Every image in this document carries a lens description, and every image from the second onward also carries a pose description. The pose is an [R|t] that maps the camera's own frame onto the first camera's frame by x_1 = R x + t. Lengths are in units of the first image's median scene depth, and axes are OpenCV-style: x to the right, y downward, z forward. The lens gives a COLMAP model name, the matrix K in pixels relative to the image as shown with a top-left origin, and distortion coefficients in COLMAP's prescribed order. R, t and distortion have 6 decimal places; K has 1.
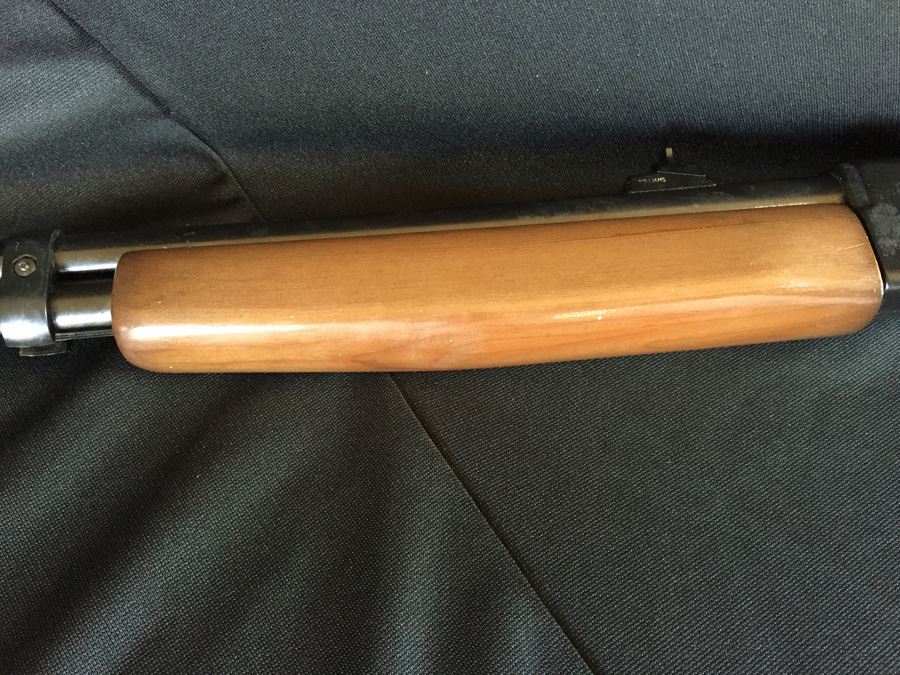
lens RADIAL K [[794.6, 0, 452.7], [0, 794.6, 344.3], [0, 0, 1]] dist [0.076388, -0.131476]
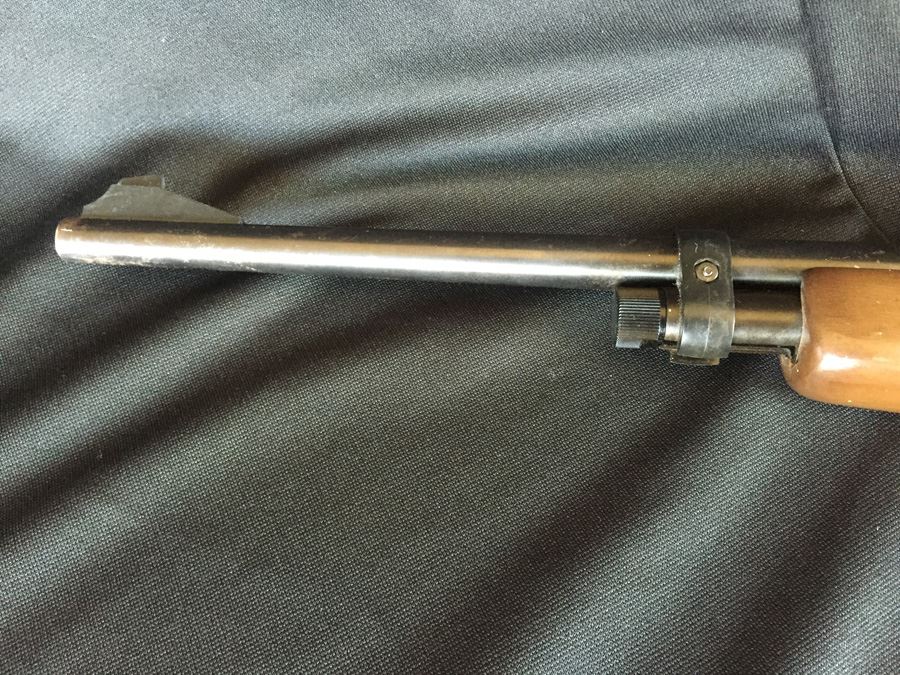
lens RADIAL K [[794.6, 0, 452.7], [0, 794.6, 344.3], [0, 0, 1]] dist [0.076388, -0.131476]
pose [[0.964711, 0.145276, -0.219609, -0.585593], [-0.135539, 0.989022, 0.058856, -0.027172], [0.225749, -0.027013, 0.973811, 0.030415]]
